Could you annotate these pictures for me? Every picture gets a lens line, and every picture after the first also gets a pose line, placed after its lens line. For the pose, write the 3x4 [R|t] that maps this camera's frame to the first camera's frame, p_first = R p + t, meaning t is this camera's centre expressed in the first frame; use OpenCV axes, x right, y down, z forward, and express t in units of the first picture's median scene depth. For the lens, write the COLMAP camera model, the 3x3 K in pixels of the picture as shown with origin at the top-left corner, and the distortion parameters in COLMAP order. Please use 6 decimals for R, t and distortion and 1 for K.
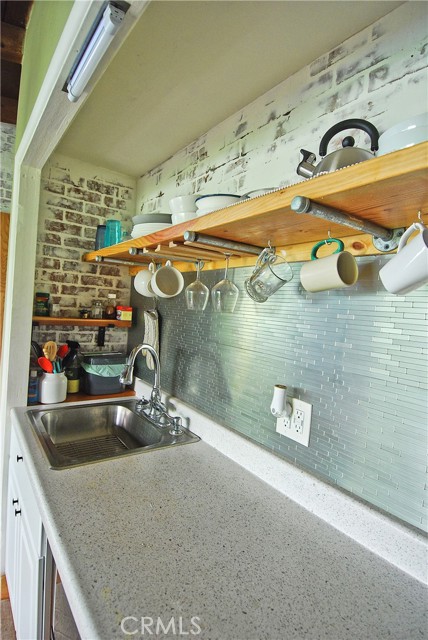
lens RADIAL K [[332.6, 0, 216.4], [0, 332.6, 317.9], [0, 0, 1]] dist [0.046851, -0.054411]
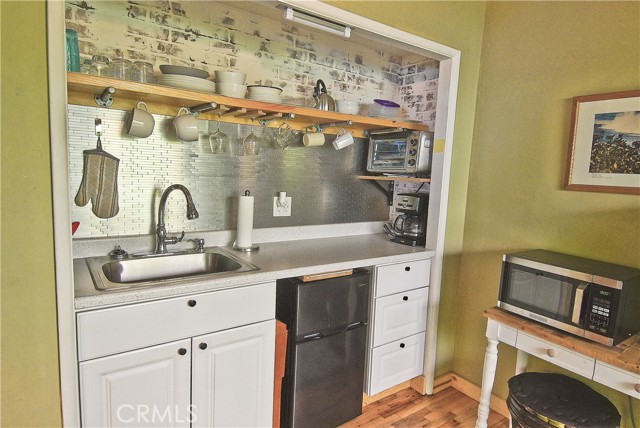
lens RADIAL K [[373.0, 0, 320.0], [0, 373.0, 214.0], [0, 0, 1]] dist [0.058952, -0.068974]
pose [[0.027909, -0.191573, 0.981081, -1.282983], [-0.014912, 0.981275, 0.192035, -0.062960], [-0.999499, -0.019989, 0.024530, 0.444211]]
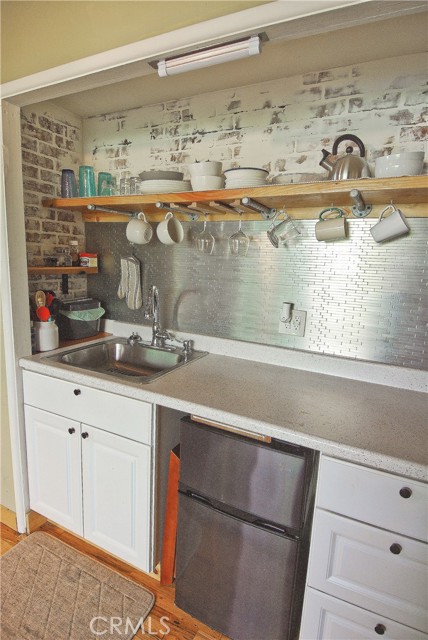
lens RADIAL K [[332.6, 0, 216.4], [0, 332.6, 317.9], [0, 0, 1]] dist [0.046851, -0.054411]
pose [[0.888375, -0.115280, 0.444411, -0.497469], [0.037584, 0.982975, 0.179853, -0.011294], [-0.457579, -0.143074, 0.877583, -0.138698]]
